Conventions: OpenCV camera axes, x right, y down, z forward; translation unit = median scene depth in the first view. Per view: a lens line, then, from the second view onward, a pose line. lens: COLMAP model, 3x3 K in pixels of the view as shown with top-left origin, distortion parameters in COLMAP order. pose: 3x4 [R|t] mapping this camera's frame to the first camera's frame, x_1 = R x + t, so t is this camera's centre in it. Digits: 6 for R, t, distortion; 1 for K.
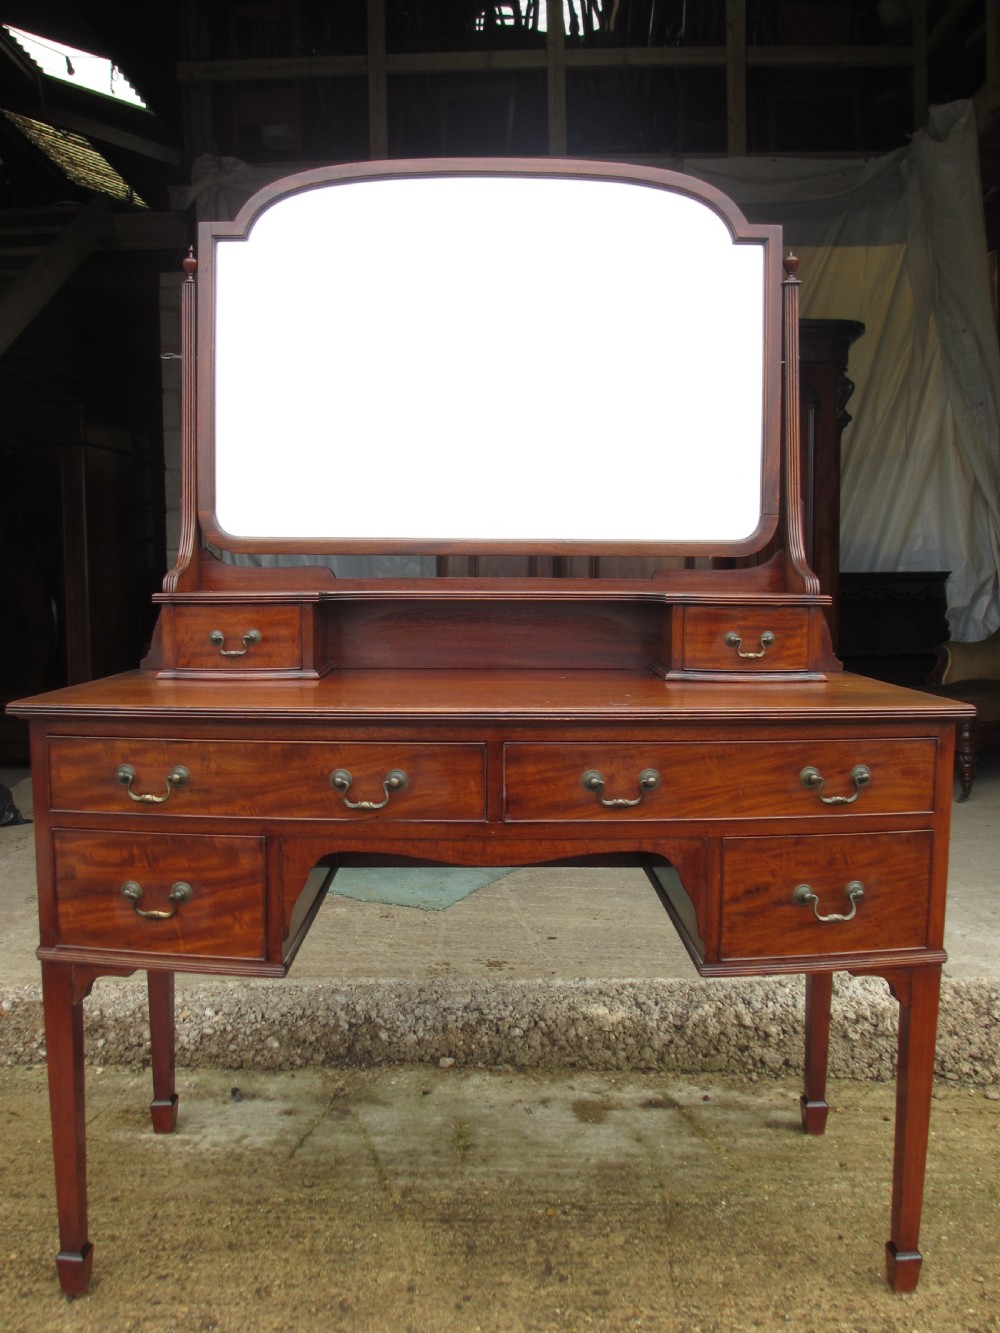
lens RADIAL K [[1123.1, 0, 498.9], [0, 1123.1, 672.4], [0, 0, 1]] dist [-0.039031, 0.006330]
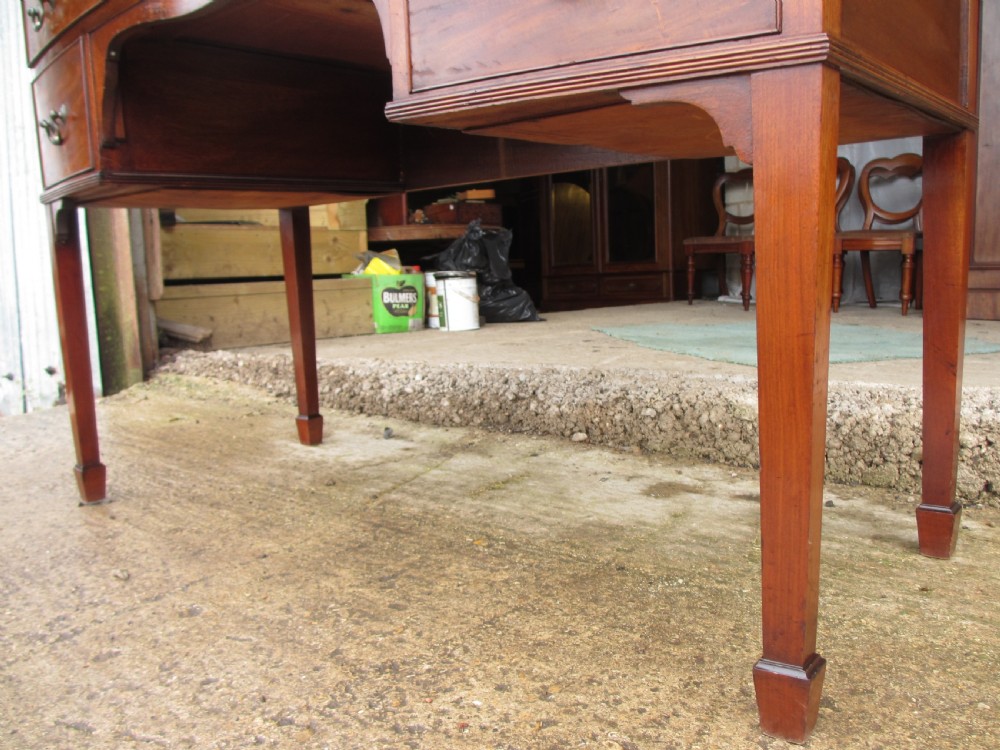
lens RADIAL K [[842.6, 0, 498.6], [0, 842.6, 370.8], [0, 0, 1]] dist [-0.039031, 0.006330]
pose [[0.759518, 0.049309, -0.648615, 0.429477], [-0.008622, 0.997798, 0.065758, 0.299130], [0.650429, -0.044352, 0.758271, 0.512576]]
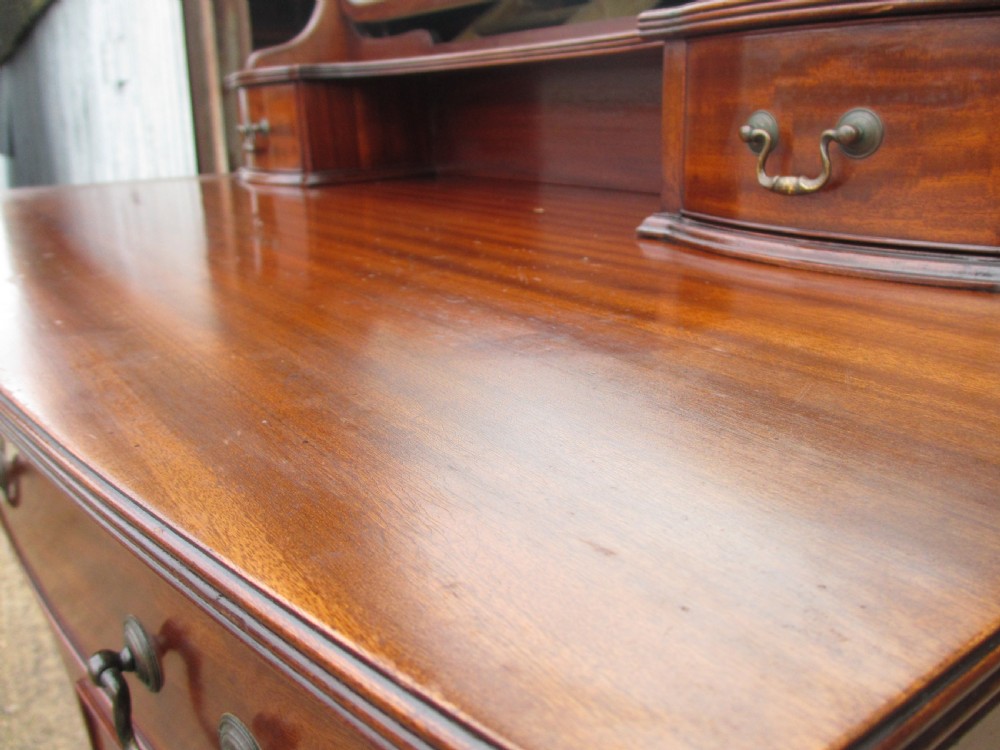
lens RADIAL K [[842.6, 0, 498.6], [0, 842.6, 370.8], [0, 0, 1]] dist [-0.039031, 0.006330]
pose [[0.574787, 0.230833, -0.785071, 0.360235], [-0.042504, 0.966515, 0.253064, -0.019887], [0.817199, -0.112089, 0.565351, 0.742008]]
